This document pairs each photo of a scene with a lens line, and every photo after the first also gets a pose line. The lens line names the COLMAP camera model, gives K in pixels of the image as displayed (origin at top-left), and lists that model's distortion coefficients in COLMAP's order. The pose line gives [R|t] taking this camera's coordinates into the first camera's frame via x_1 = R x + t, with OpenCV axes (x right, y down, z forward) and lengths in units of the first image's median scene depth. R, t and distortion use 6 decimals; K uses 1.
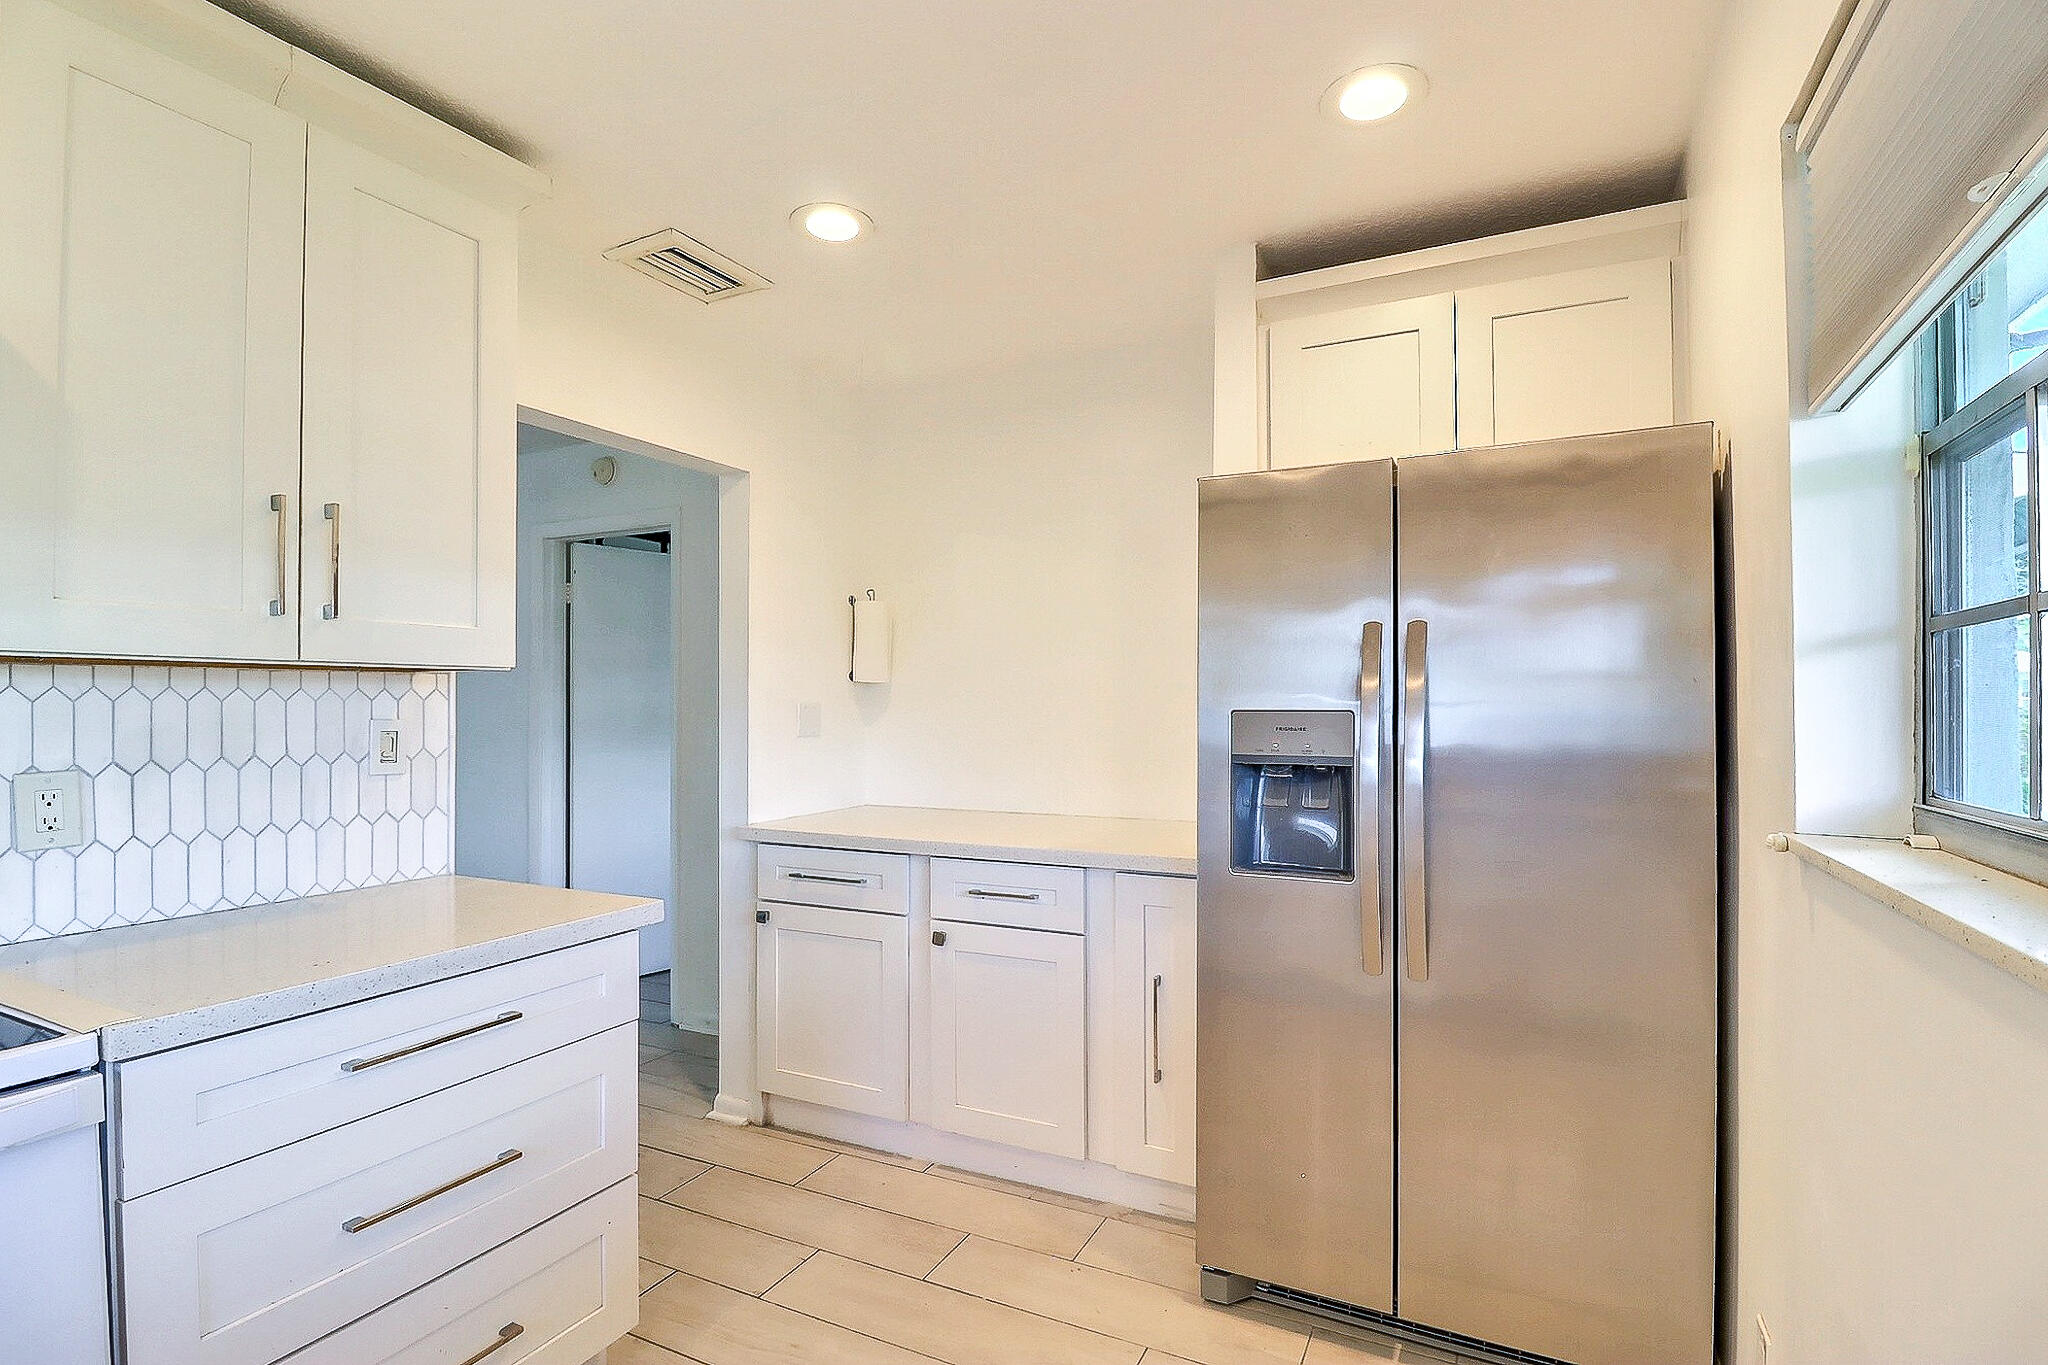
lens RADIAL K [[970.1, 0, 1024.1], [0, 970.1, 702.6], [0, 0, 1]] dist [-0.027363, -0.001083]
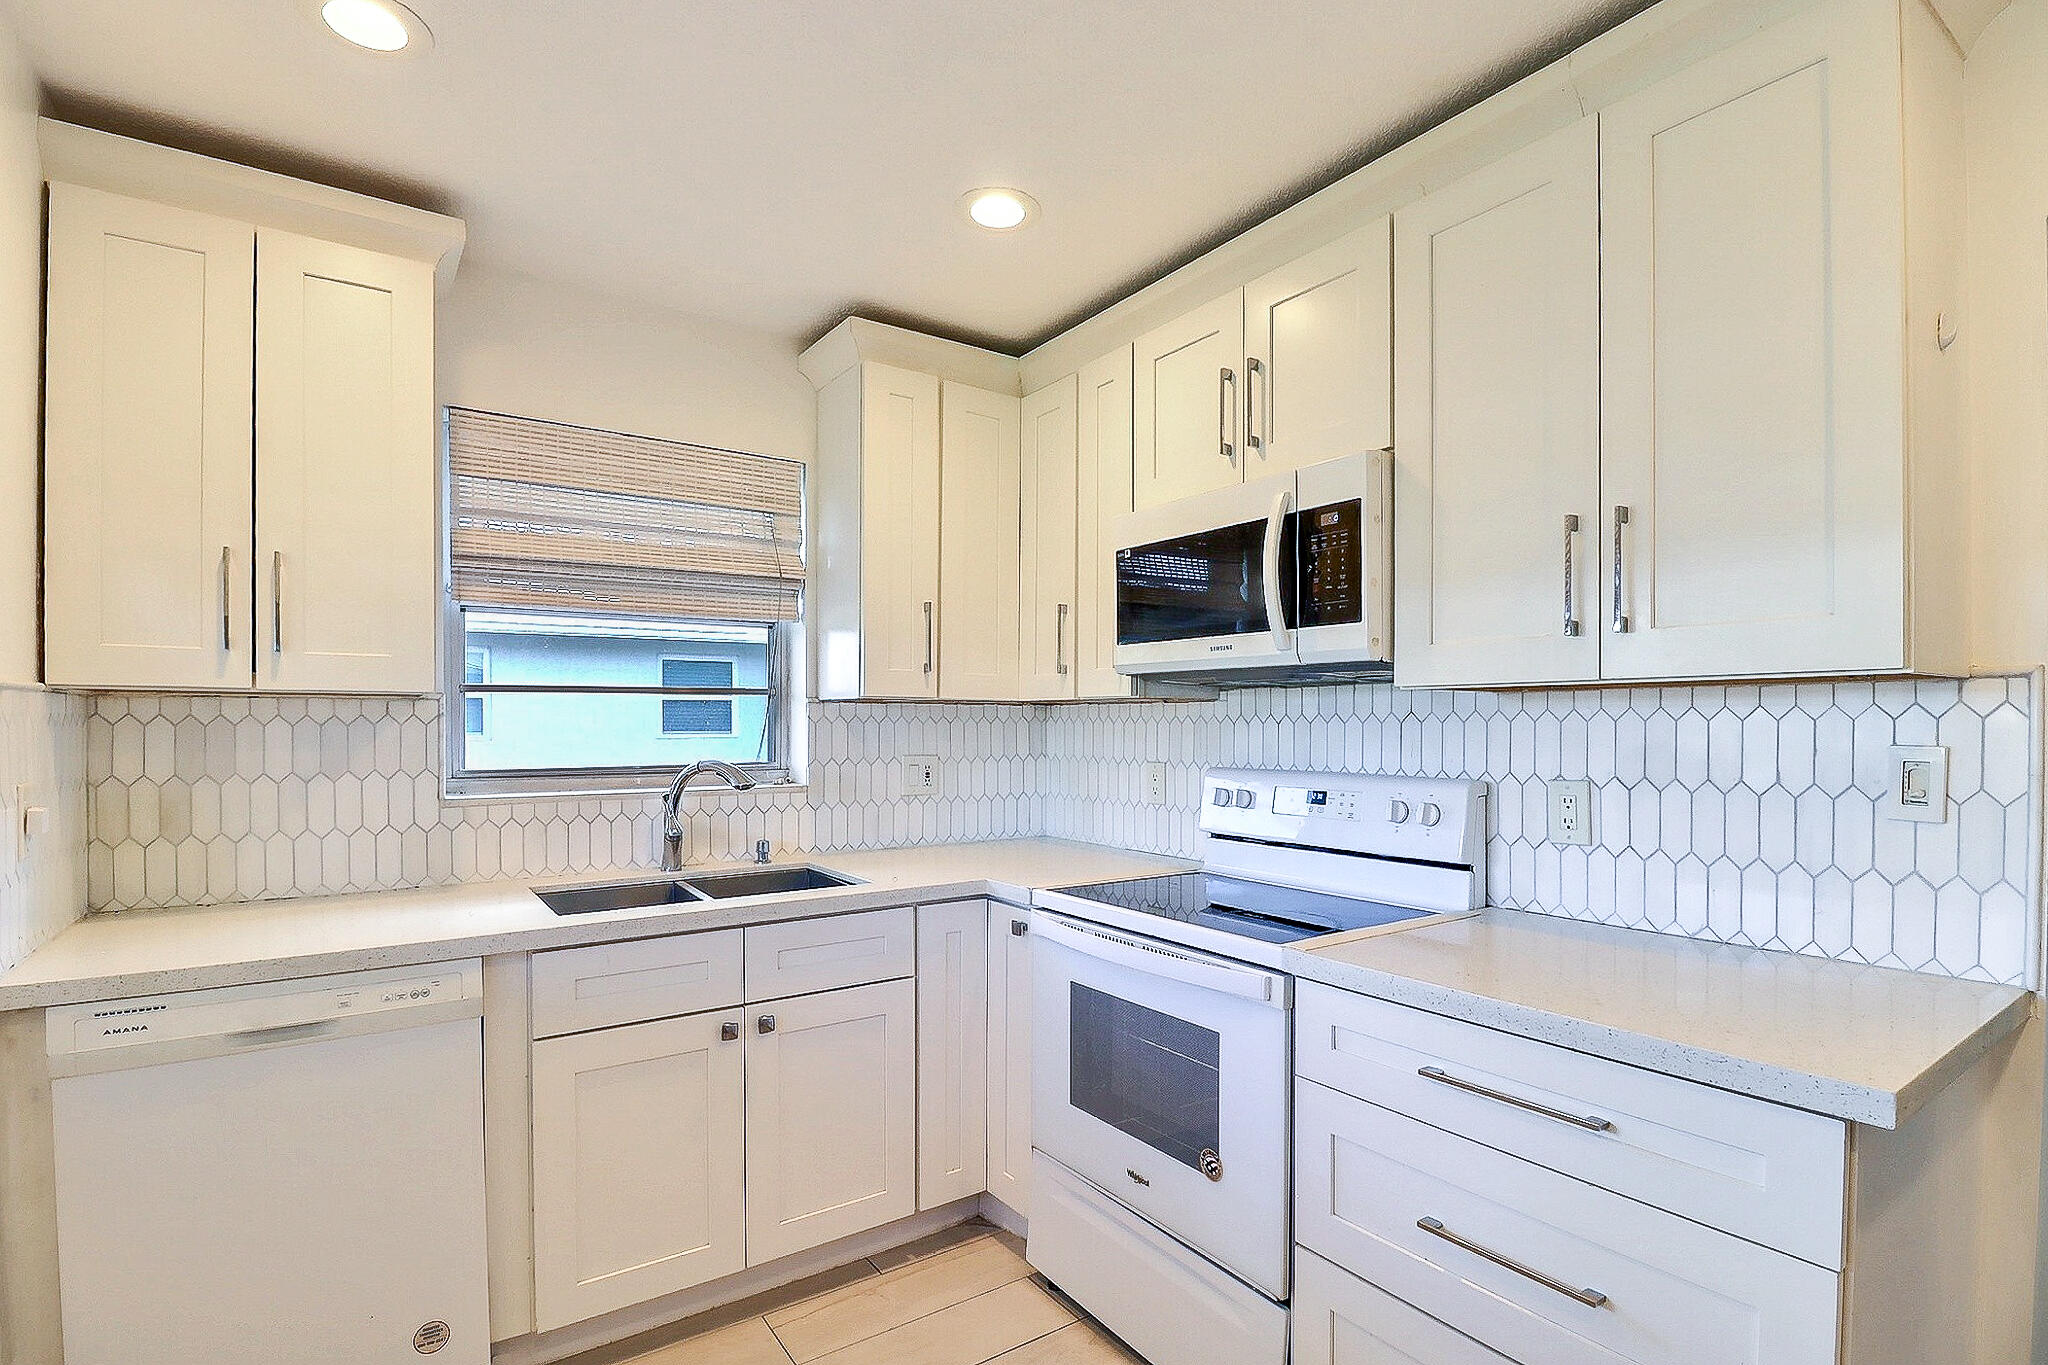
lens RADIAL K [[970.1, 0, 999.3], [0, 970.1, 717.7], [0, 0, 1]] dist [-0.027363, -0.001083]
pose [[-0.487996, -0.003723, -0.872838, 0.353058], [0.000794, 0.999989, -0.004709, -0.000931], [0.872845, -0.002991, -0.487988, 0.873277]]
